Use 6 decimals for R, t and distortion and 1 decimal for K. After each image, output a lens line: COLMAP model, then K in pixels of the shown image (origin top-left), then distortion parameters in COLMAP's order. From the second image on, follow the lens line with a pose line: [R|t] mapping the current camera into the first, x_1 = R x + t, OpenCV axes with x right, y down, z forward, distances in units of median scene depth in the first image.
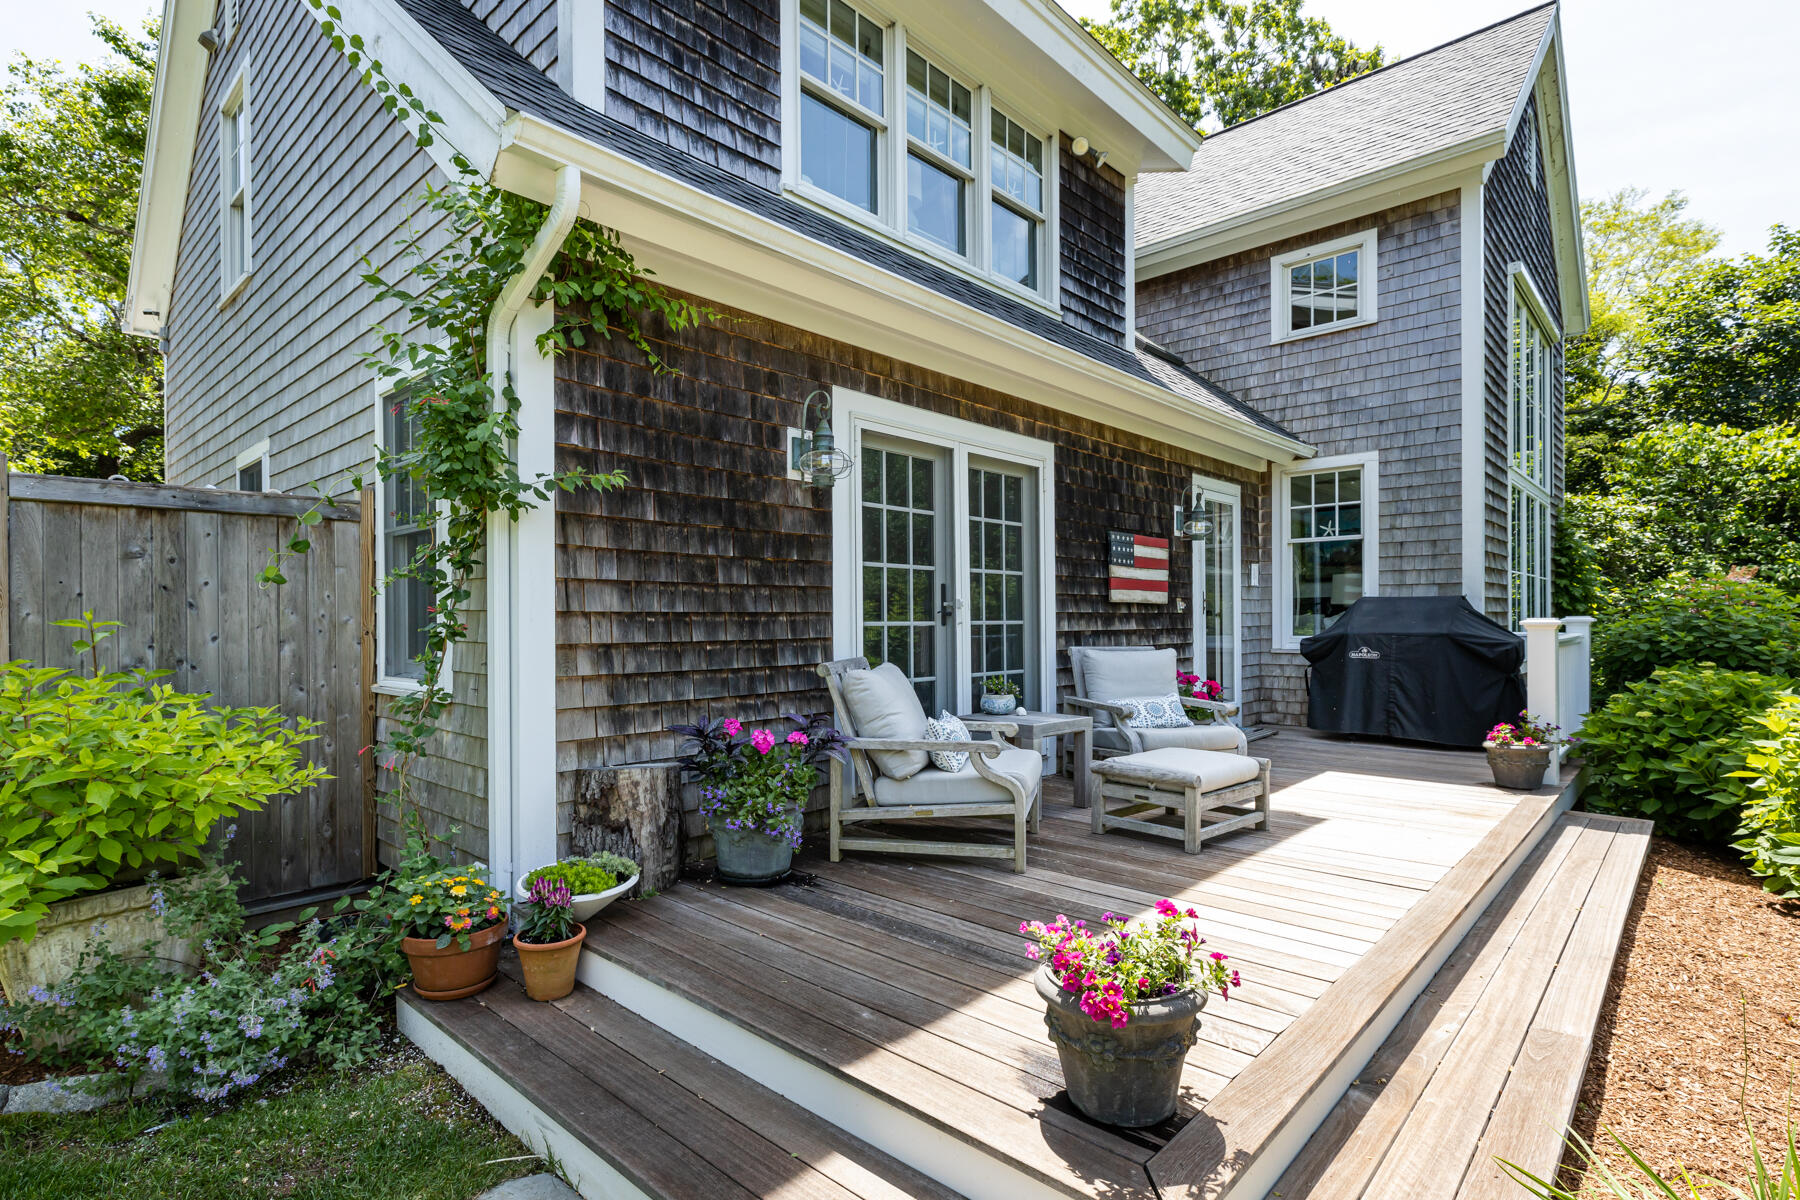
lens RADIAL K [[894.5, 0, 897.1], [0, 894.5, 625.4], [0, 0, 1]] dist [0.001237, -0.000072]
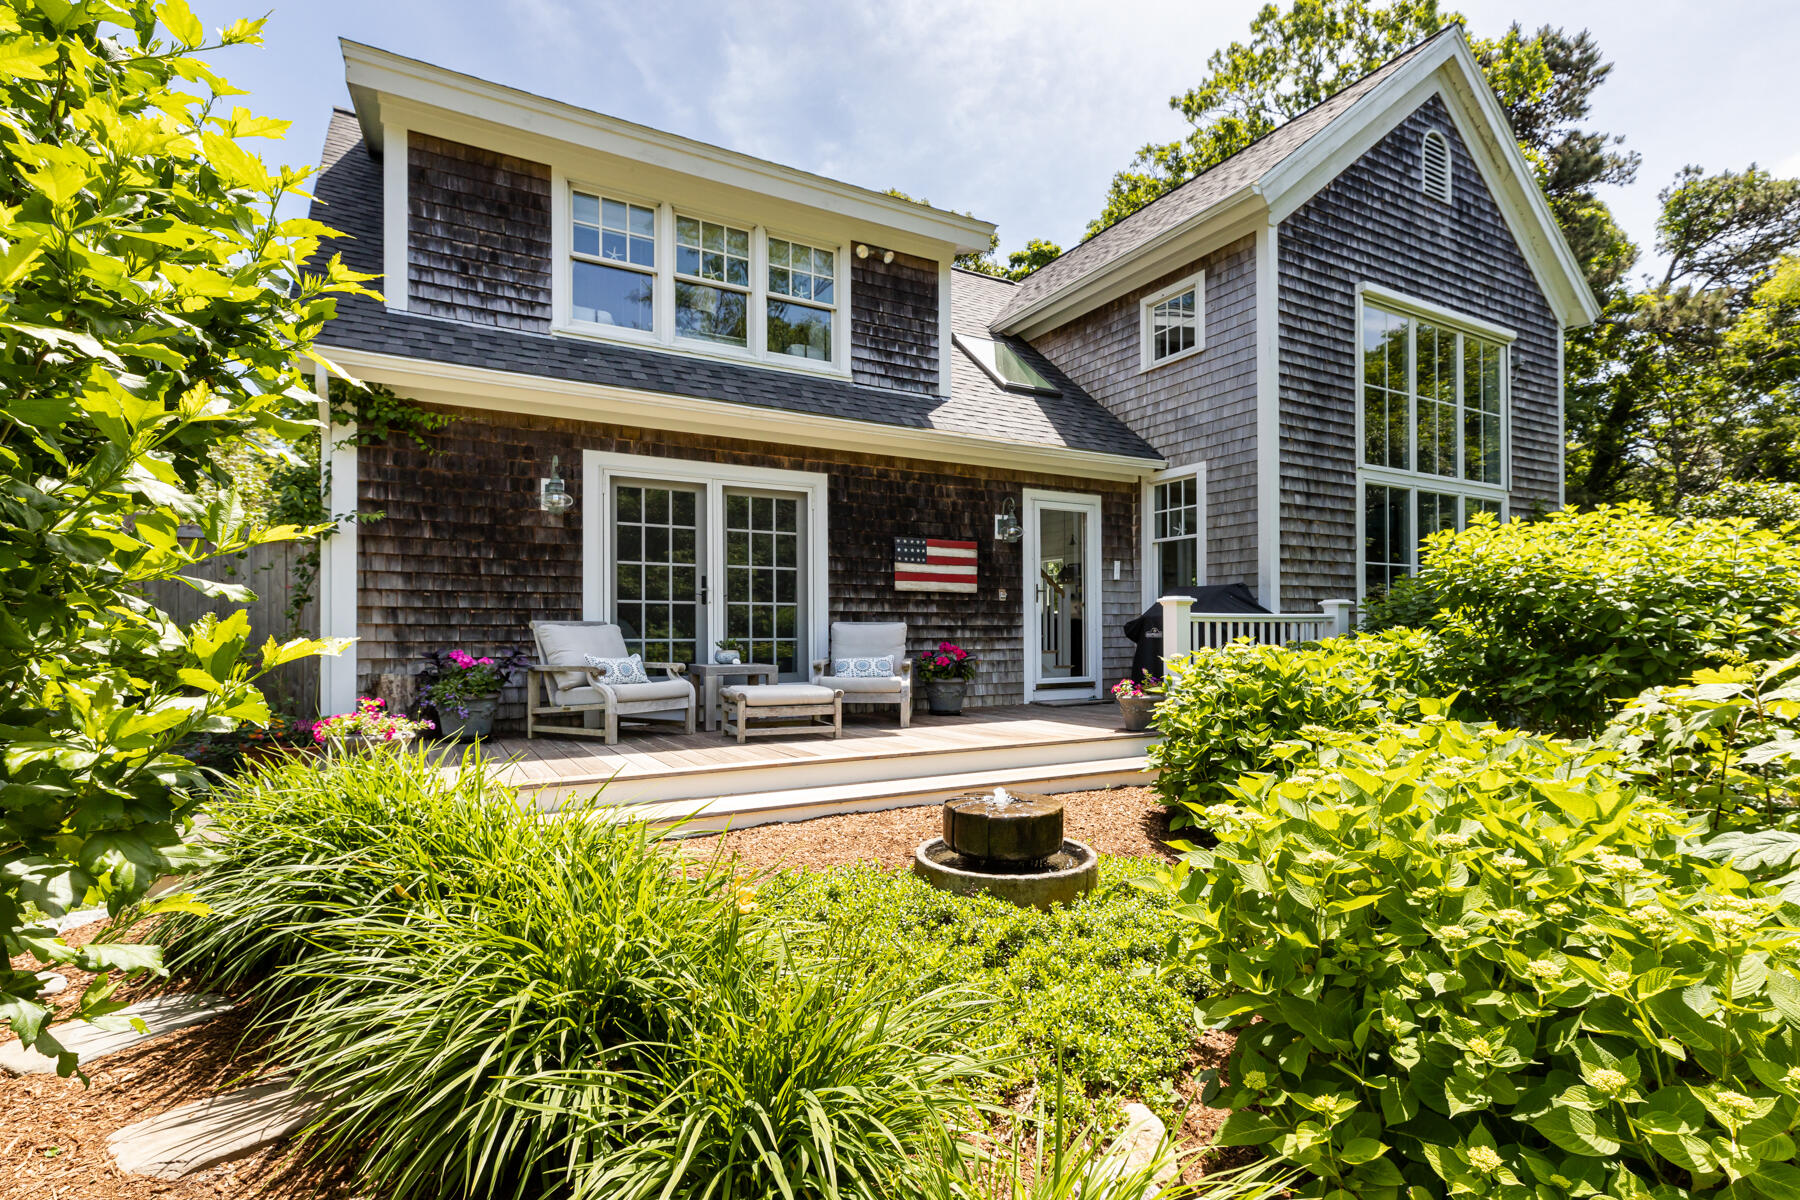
lens RADIAL K [[834.6, 0, 903.6], [0, 834.6, 627.7], [0, 0, 1]] dist [-0.000546, 0.000037]
pose [[0.966480, -0.001373, -0.256738, 0.636567], [-0.000688, 0.999968, -0.007940, 0.043462], [0.256741, 0.007850, 0.966448, -0.209513]]
